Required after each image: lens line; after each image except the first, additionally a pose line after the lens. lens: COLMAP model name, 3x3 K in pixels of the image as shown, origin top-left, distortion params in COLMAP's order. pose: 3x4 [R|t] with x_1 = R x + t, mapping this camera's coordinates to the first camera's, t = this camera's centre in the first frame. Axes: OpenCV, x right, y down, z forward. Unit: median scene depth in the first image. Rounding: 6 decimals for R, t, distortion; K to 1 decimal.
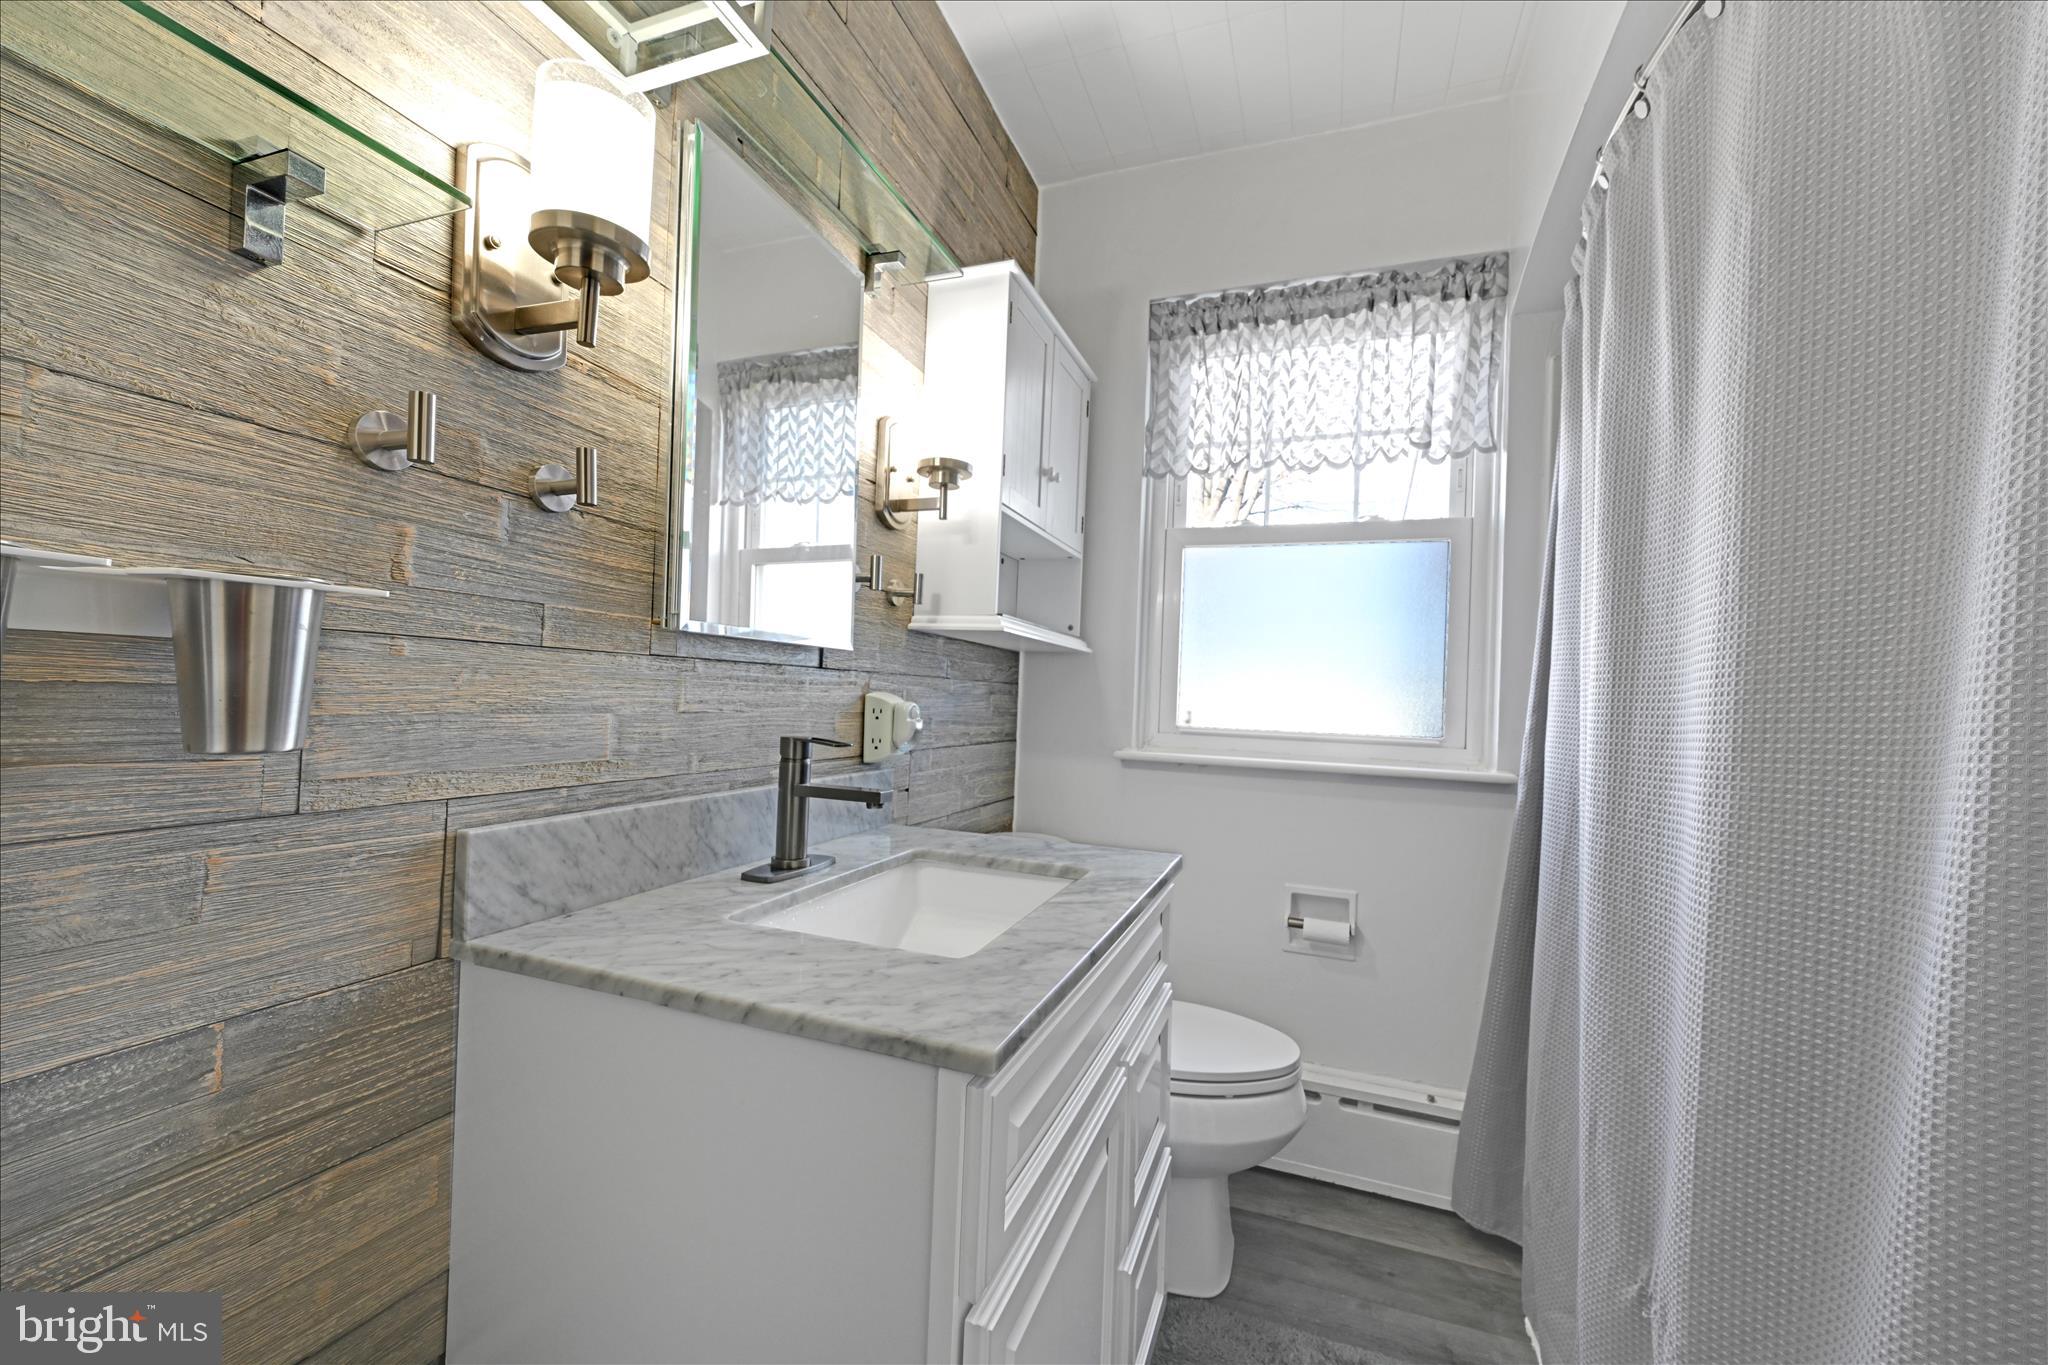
lens RADIAL K [[800.3, 0, 1025.2], [0, 800.3, 685.9], [0, 0, 1]] dist [-0.001810, 0.000475]
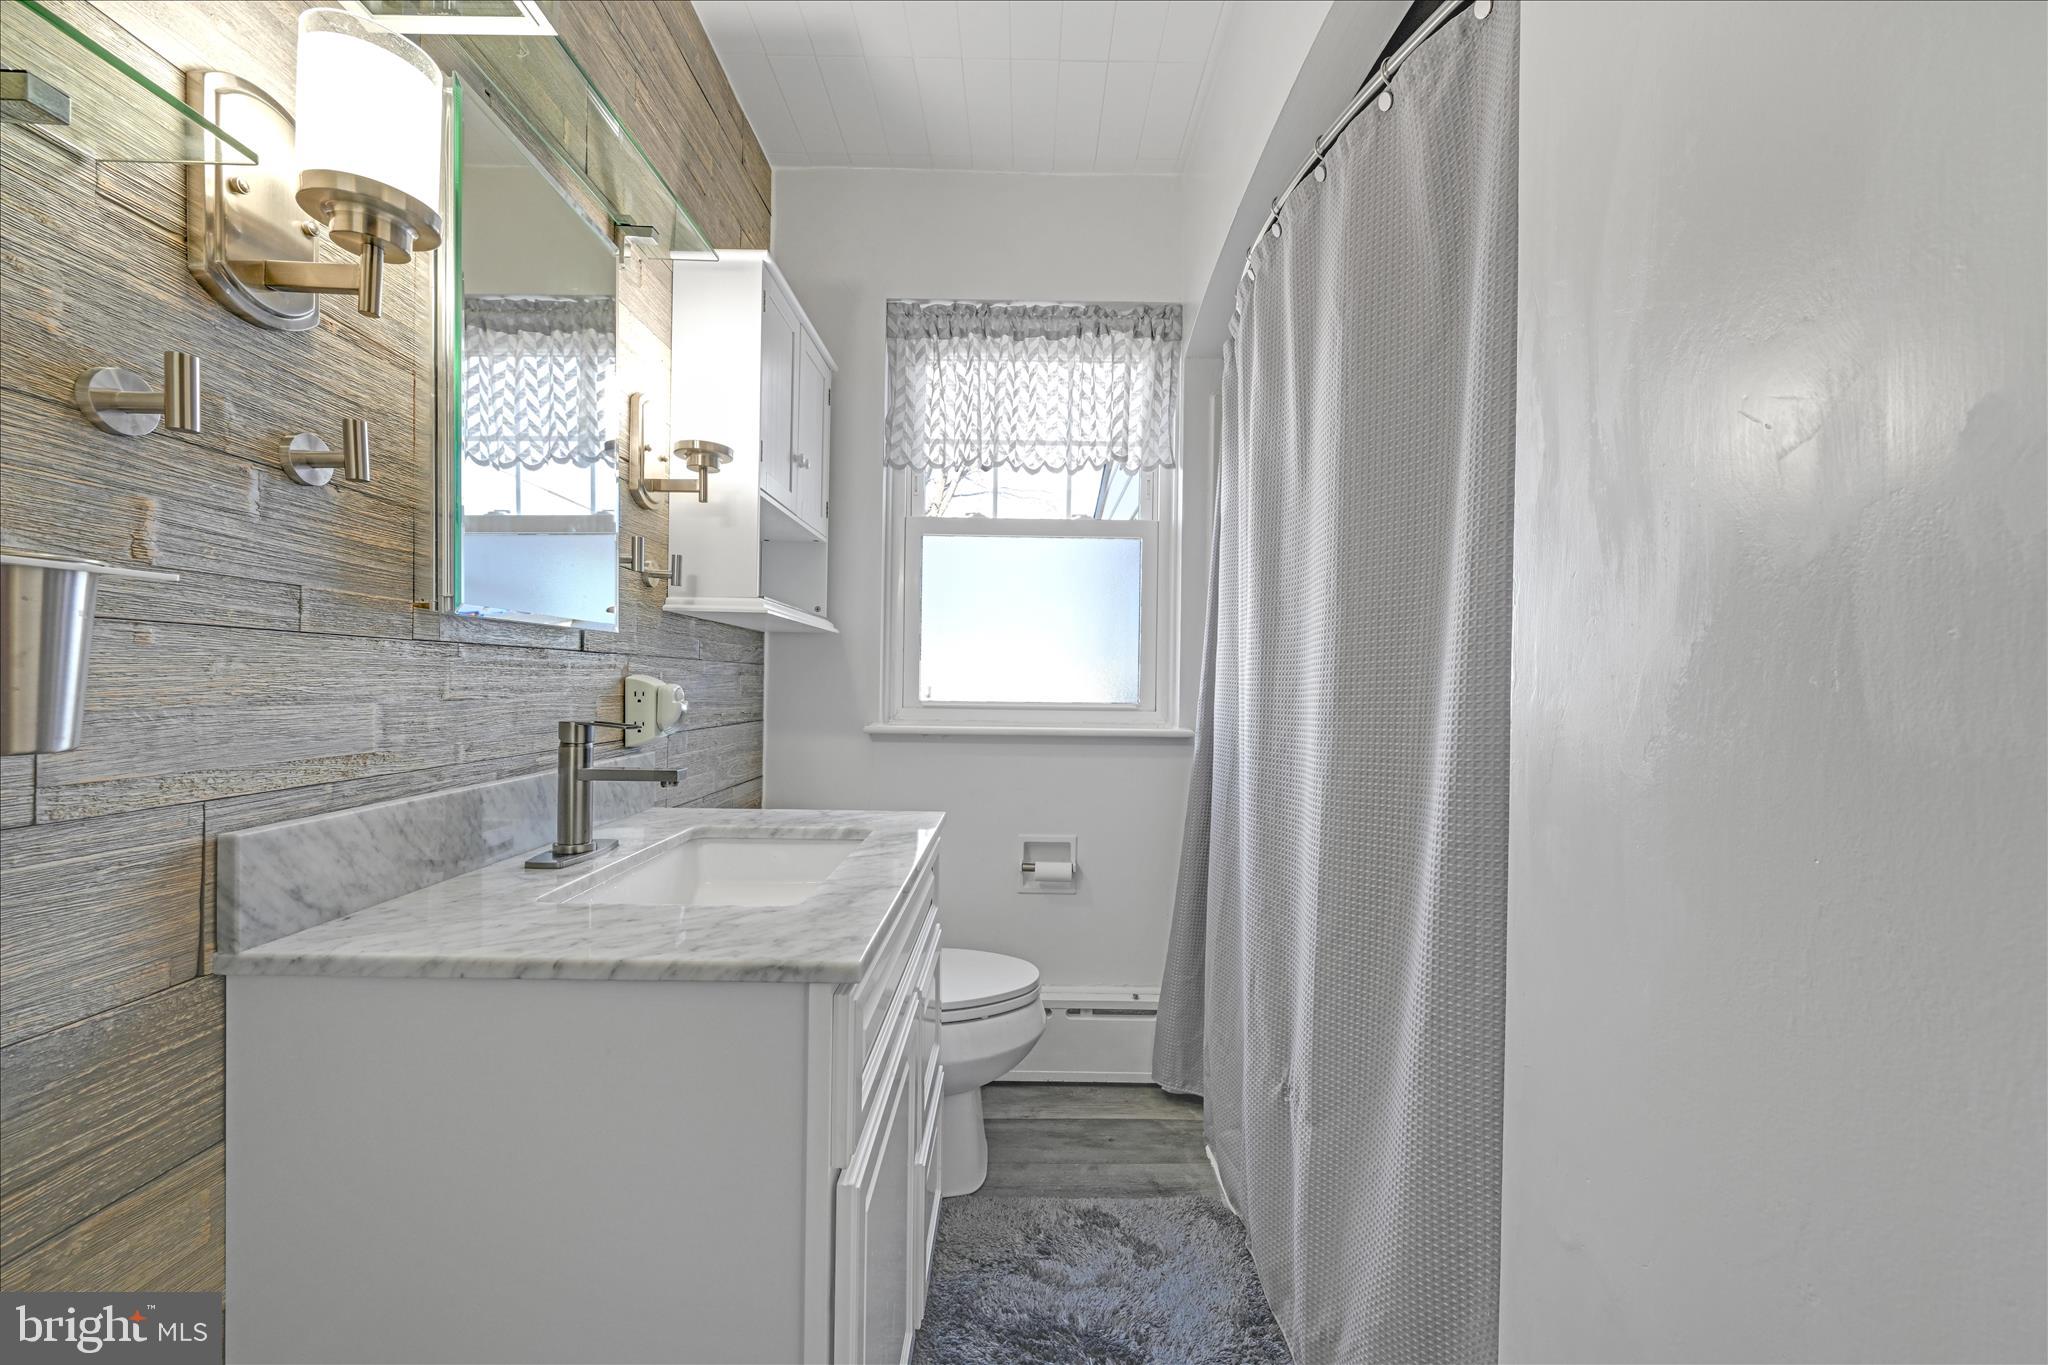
lens RADIAL K [[800.3, 0, 1024.7], [0, 800.3, 685.0], [0, 0, 1]] dist [-0.001810, 0.000475]
pose [[0.934900, -0.026174, 0.353944, -0.109172], [0.016894, 0.999428, 0.029283, -0.000676], [-0.354508, -0.021397, 0.934808, -0.113362]]
